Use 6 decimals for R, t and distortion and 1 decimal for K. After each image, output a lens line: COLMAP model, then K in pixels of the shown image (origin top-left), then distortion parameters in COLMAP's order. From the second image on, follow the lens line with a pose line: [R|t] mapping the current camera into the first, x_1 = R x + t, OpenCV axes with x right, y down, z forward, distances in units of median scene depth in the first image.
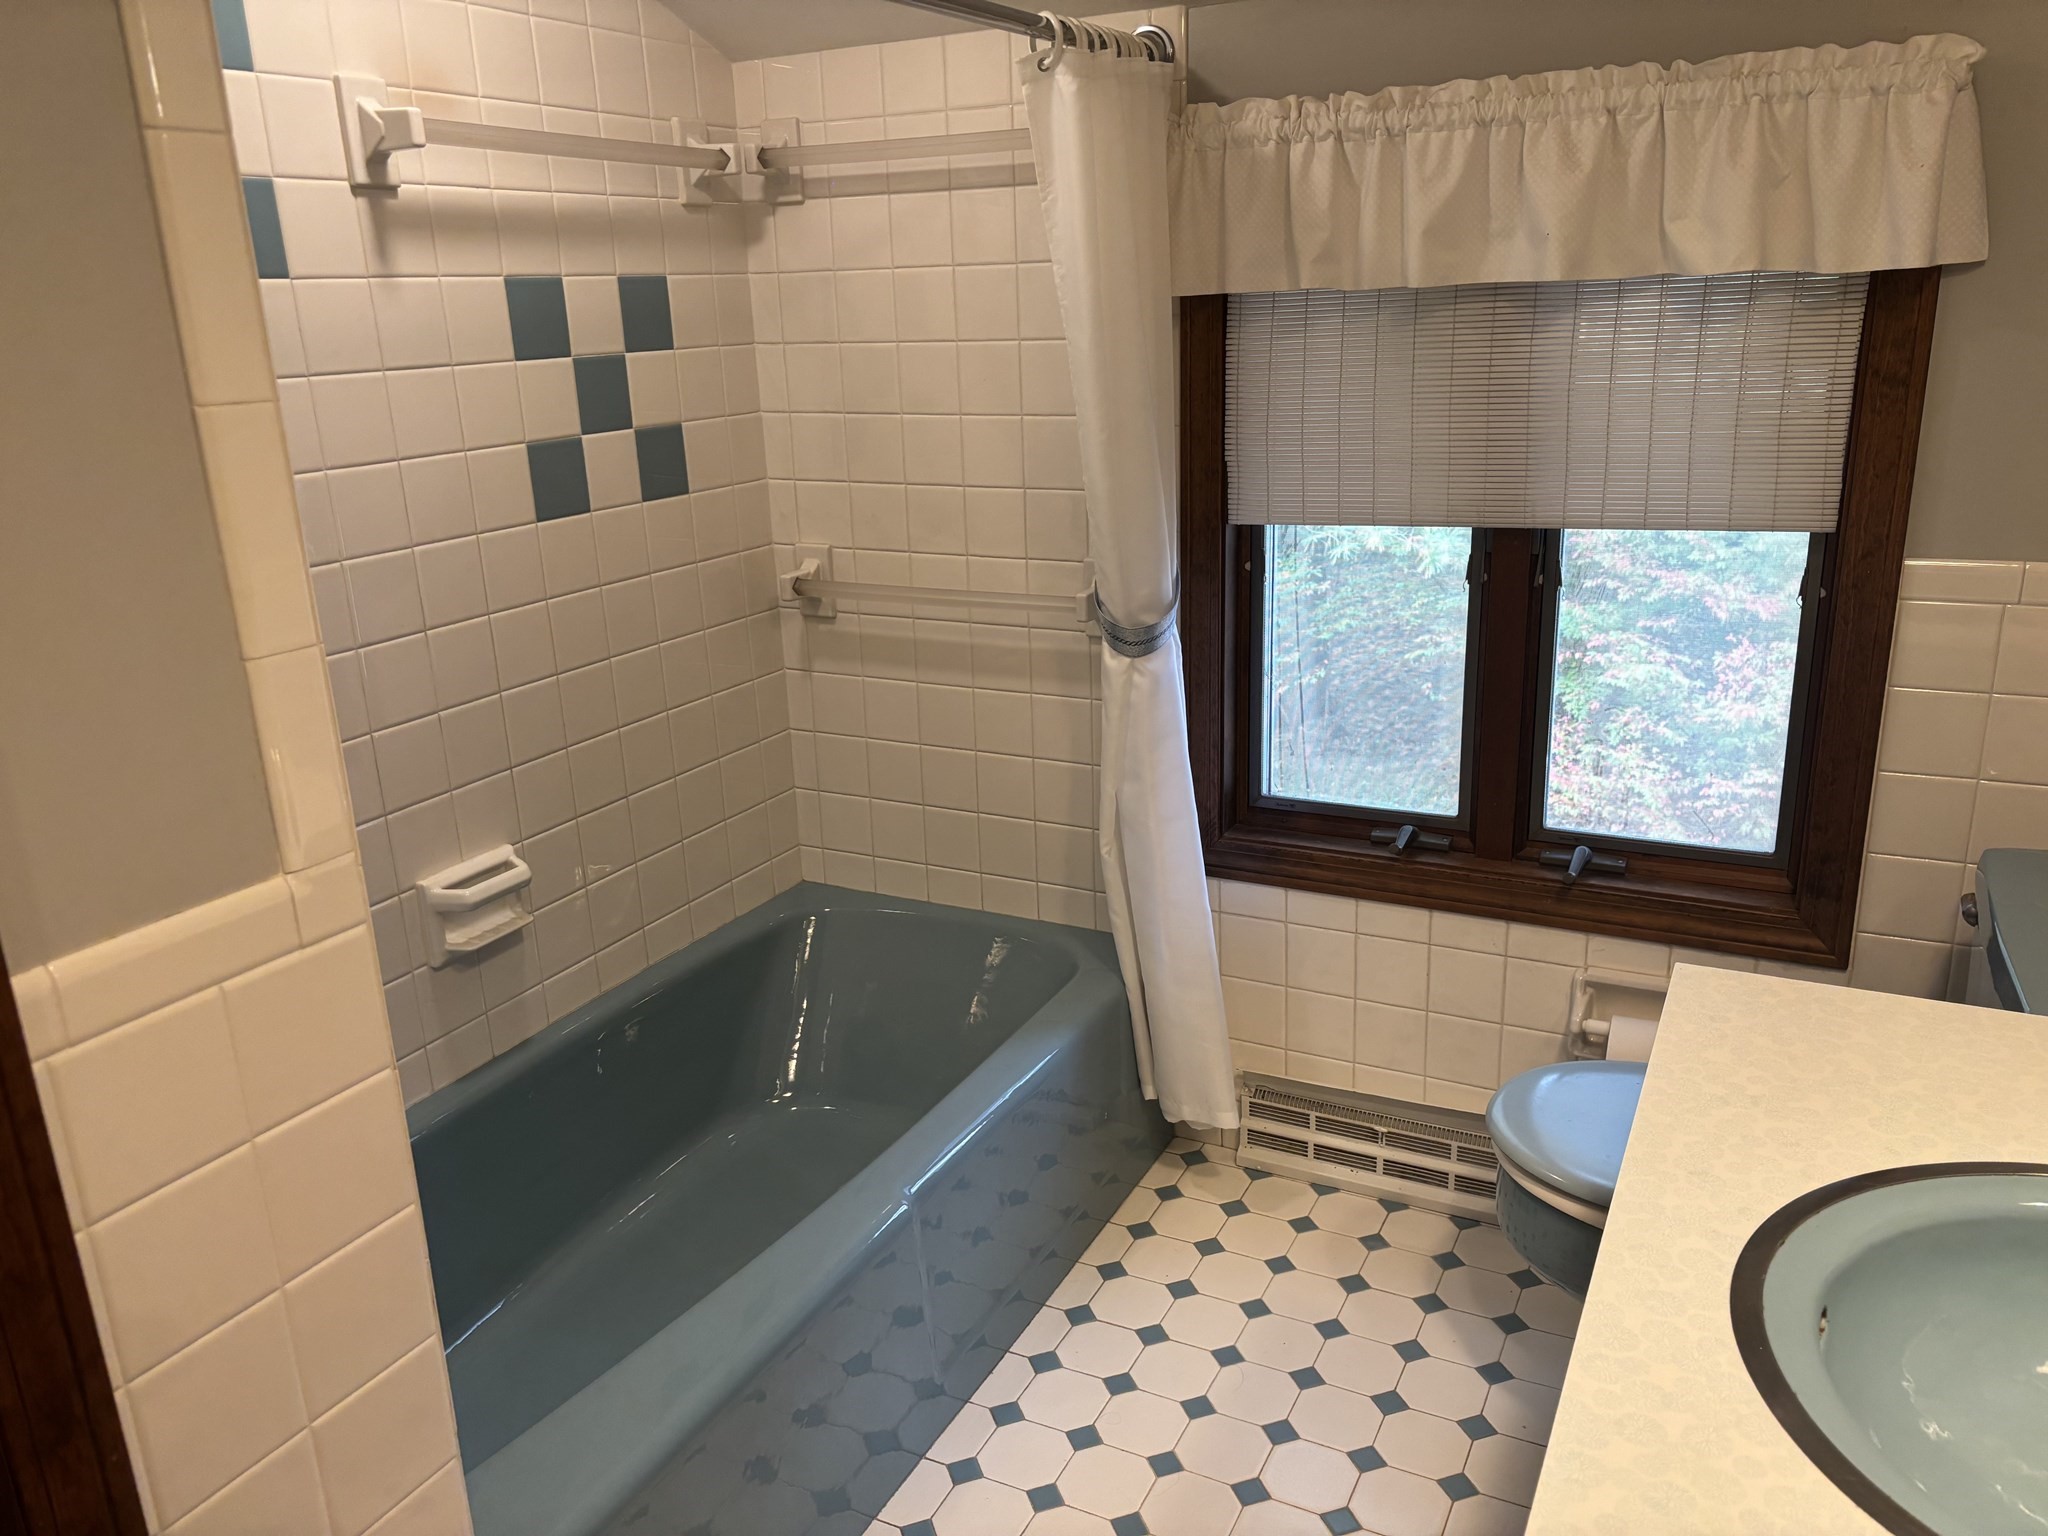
lens RADIAL K [[1570.3, 0, 1010.8], [0, 1570.3, 772.5], [0, 0, 1]] dist [0.067099, -0.074031]
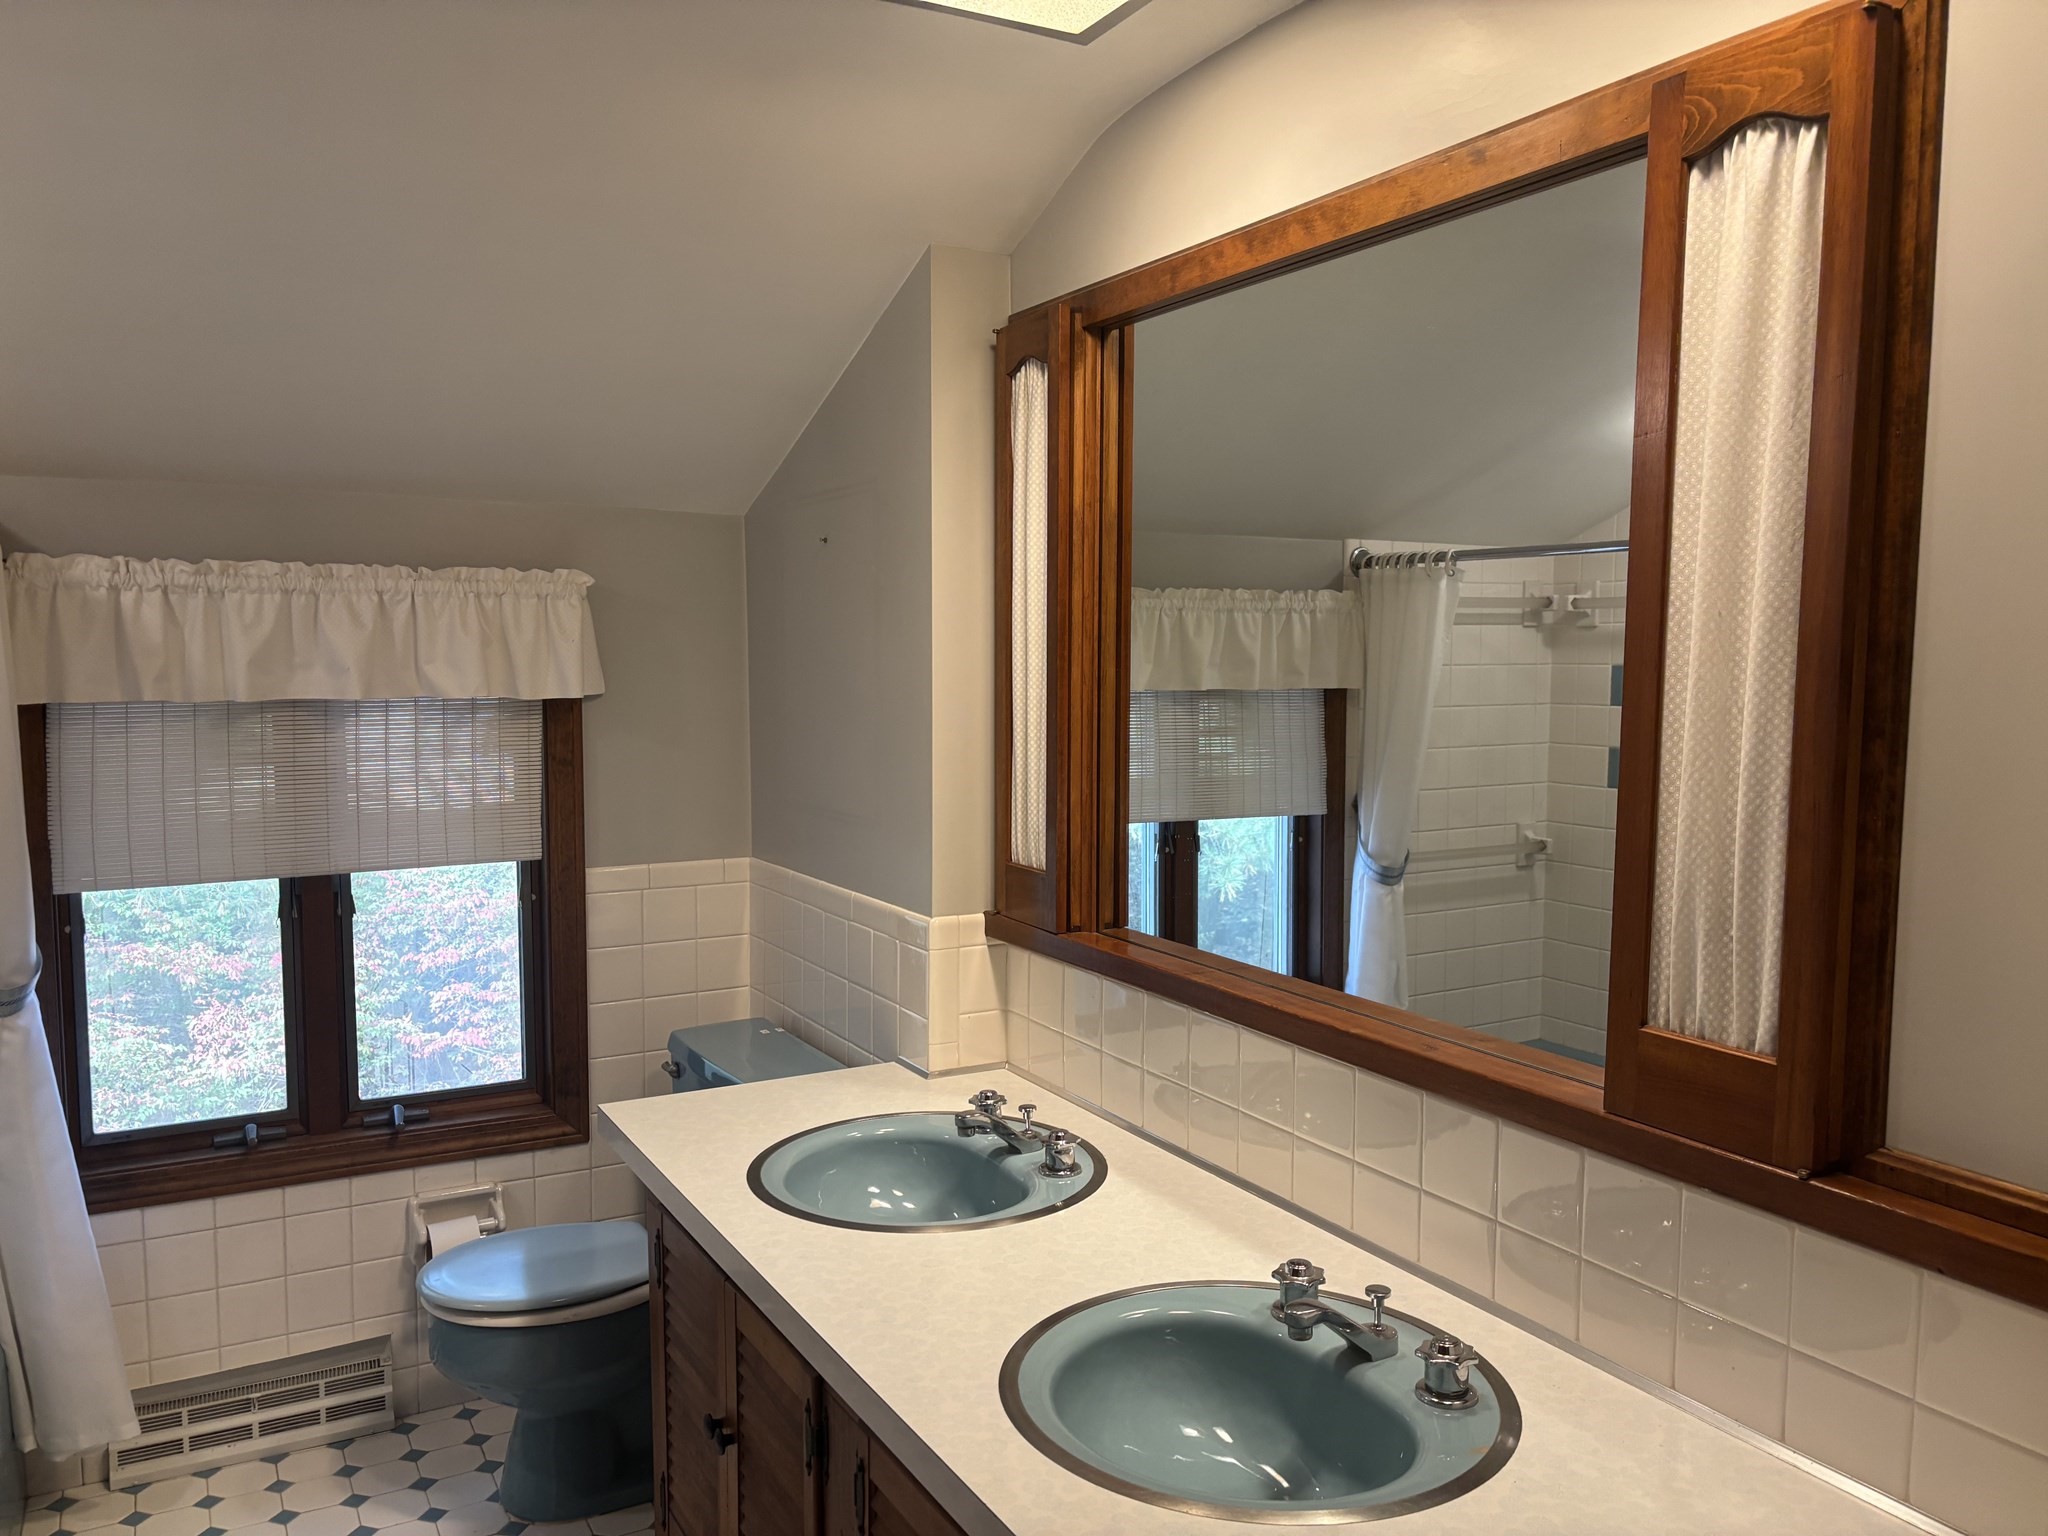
lens RADIAL K [[1570.3, 0, 1025.6], [0, 1570.3, 774.5], [0, 0, 1]] dist [0.067099, -0.074031]
pose [[0.563034, -0.029035, 0.825923, -0.478311], [0.219113, 0.968862, -0.115311, 0.051652], [-0.796857, 0.245895, 0.551864, -0.246437]]
